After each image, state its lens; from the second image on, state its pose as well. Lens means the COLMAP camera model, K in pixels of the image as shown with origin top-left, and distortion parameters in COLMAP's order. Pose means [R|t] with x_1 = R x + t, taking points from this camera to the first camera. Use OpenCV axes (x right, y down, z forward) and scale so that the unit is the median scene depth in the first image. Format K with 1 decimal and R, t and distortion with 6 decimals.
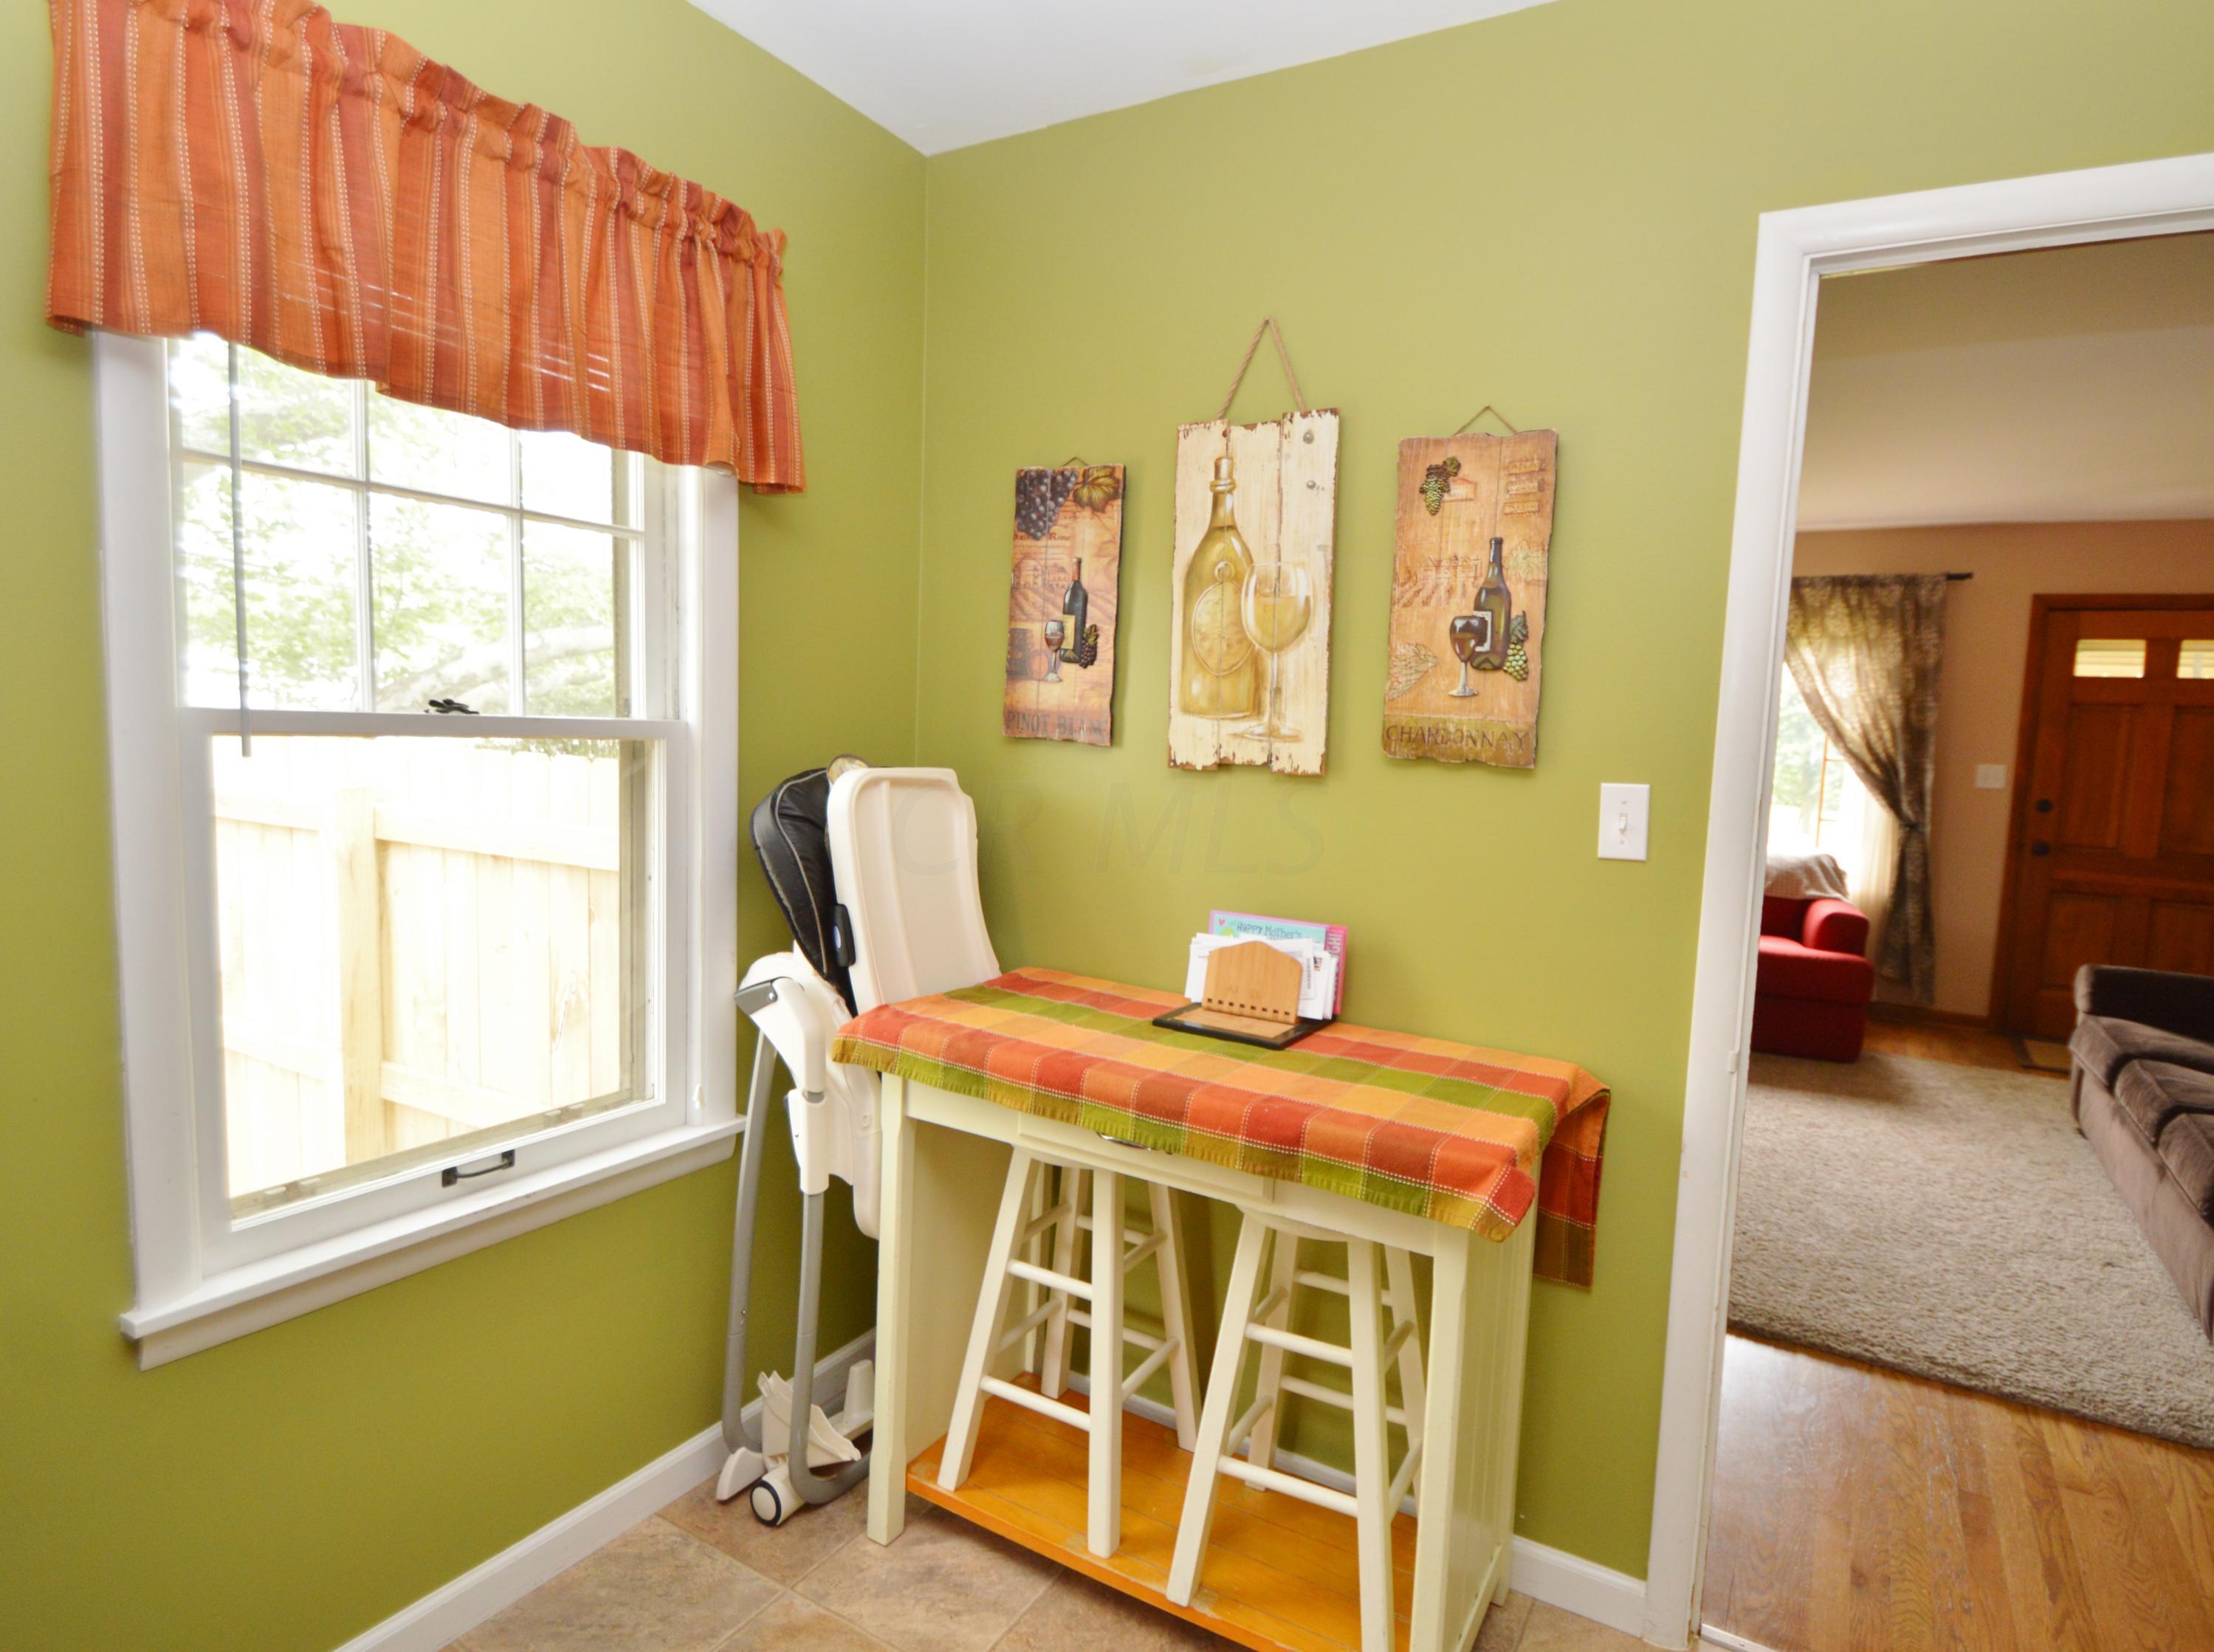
lens RADIAL K [[1238.6, 0, 1106.2], [0, 1238.6, 831.6], [0, 0, 1]] dist [-0.000178, 0.000172]
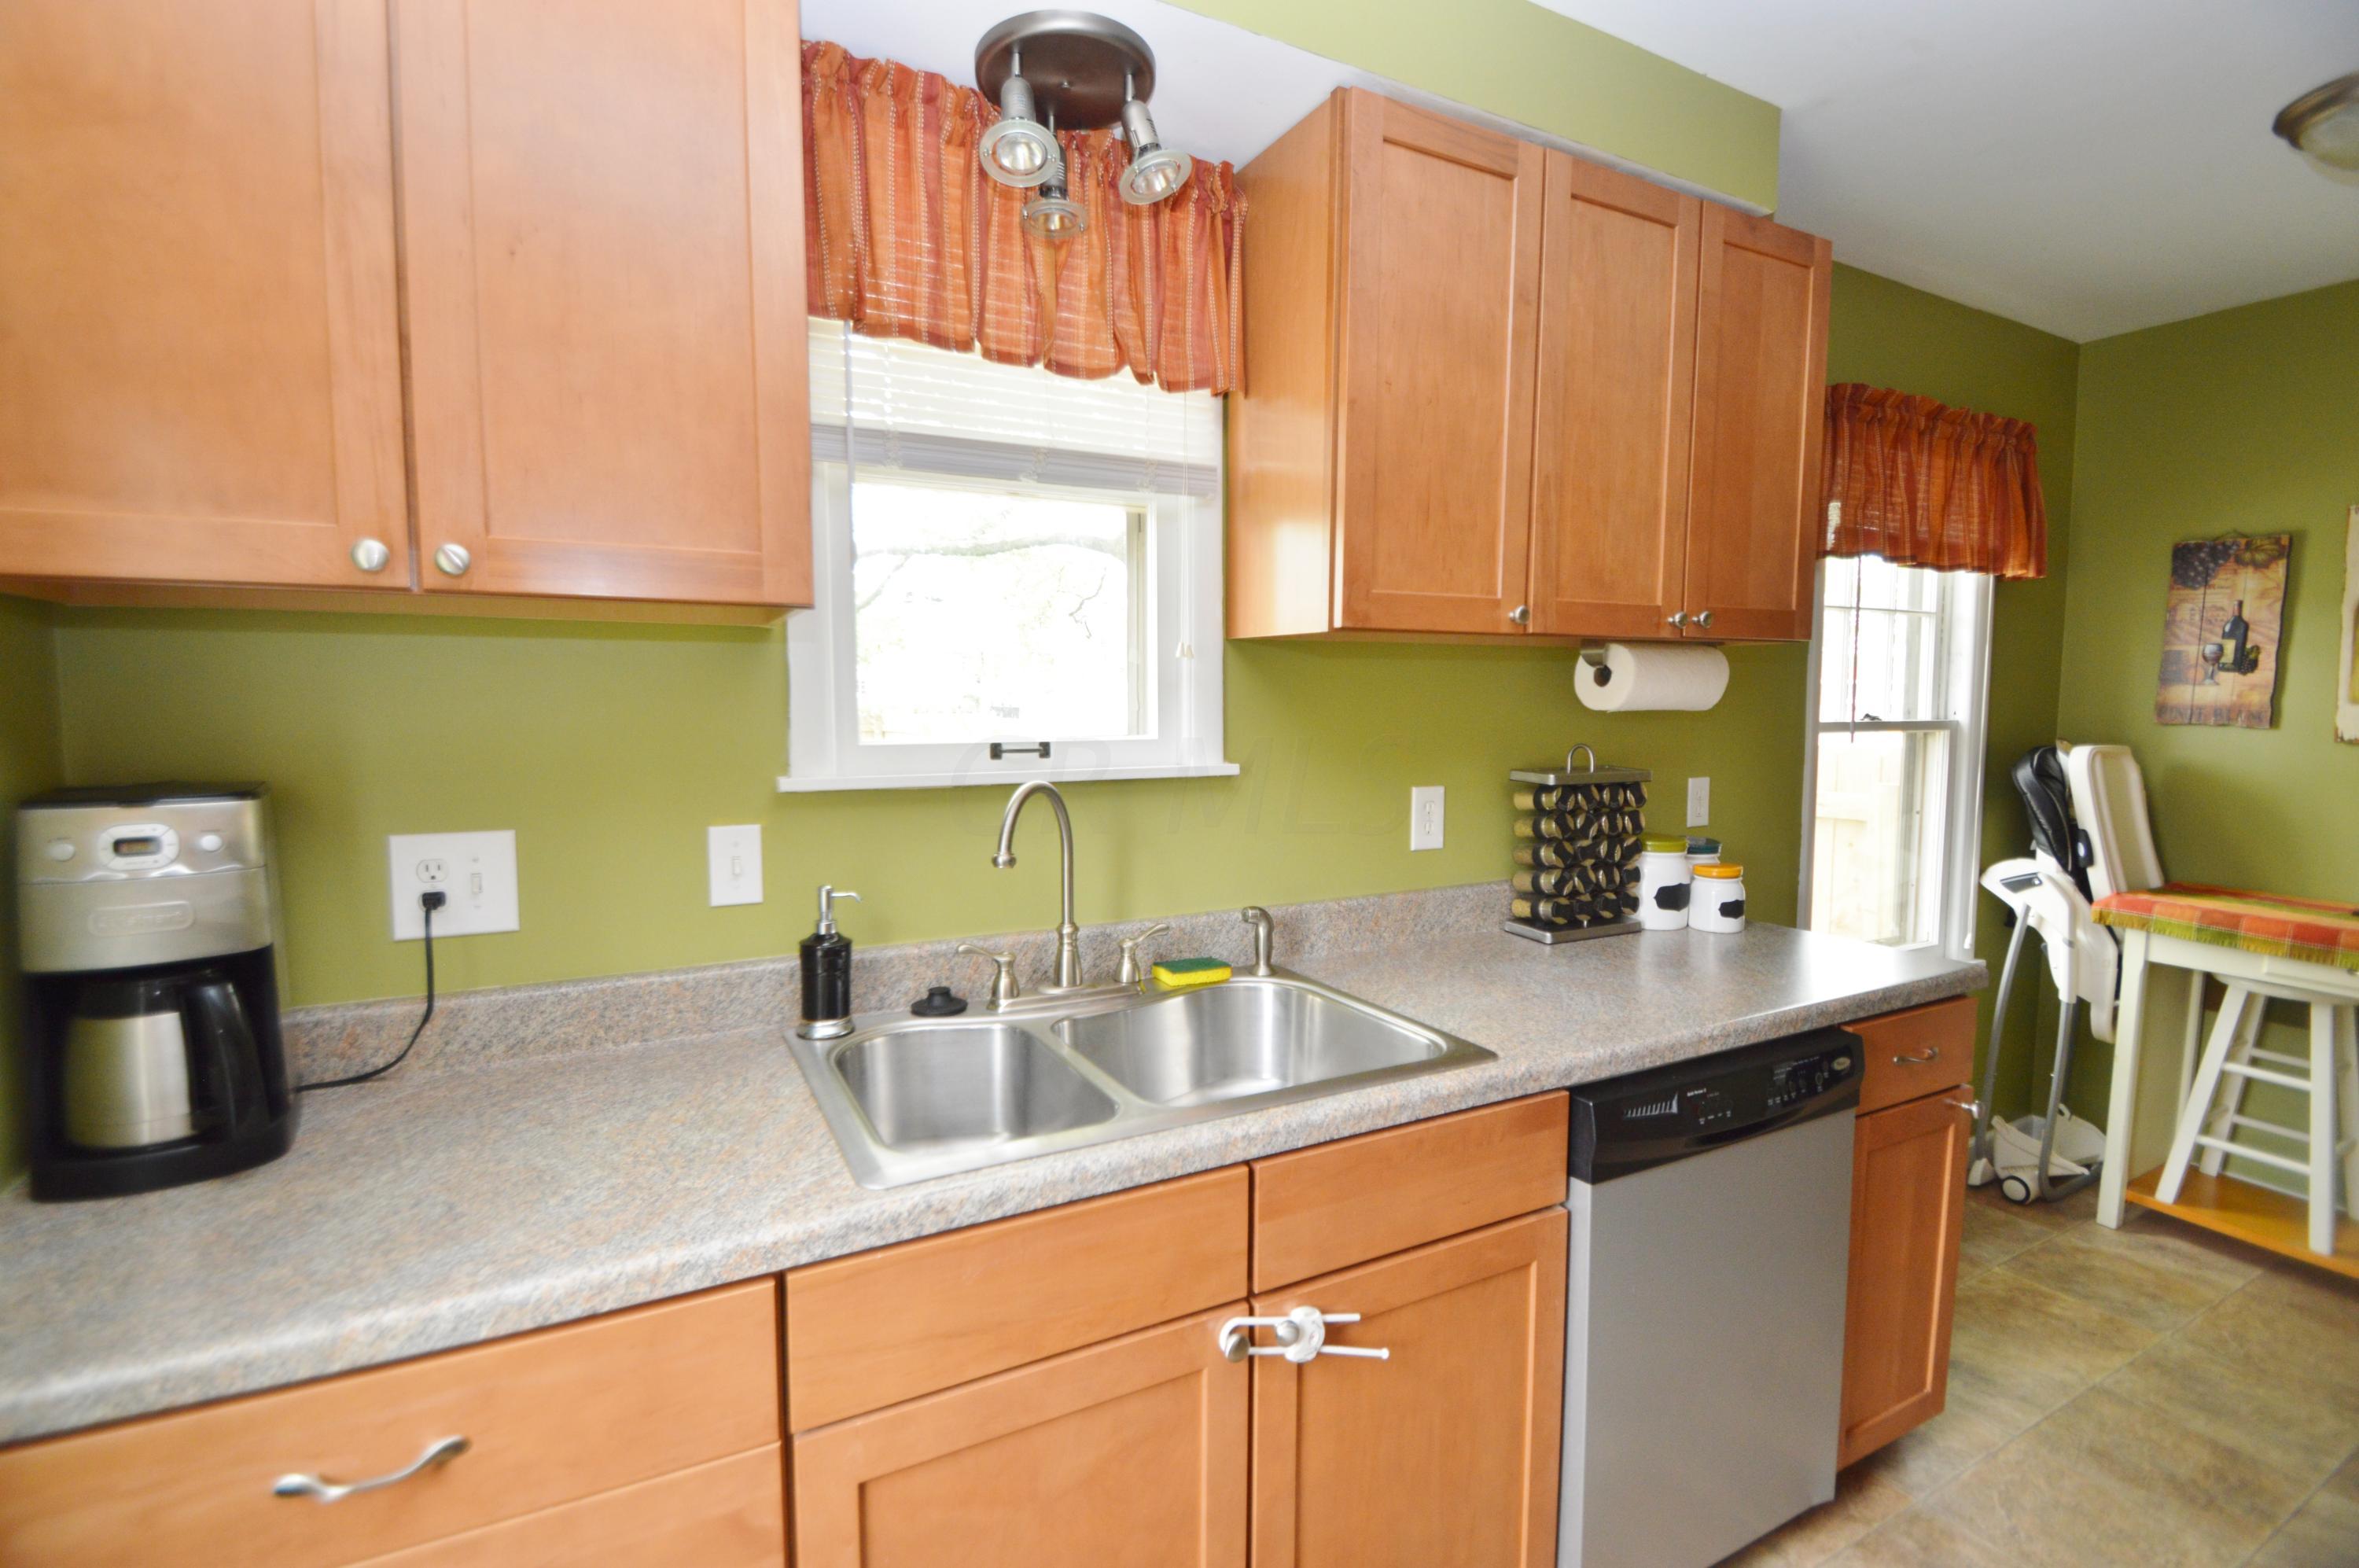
lens RADIAL K [[1065.6, 0, 1181.3], [0, 1065.6, 787.5], [0, 0, 1]] dist [-0.002245, -0.000119]
pose [[0.857088, 0.001040, -0.515168, -0.461759], [-0.011367, 0.999793, -0.016893, 0.036922], [0.515044, 0.020335, 0.856923, -0.739435]]
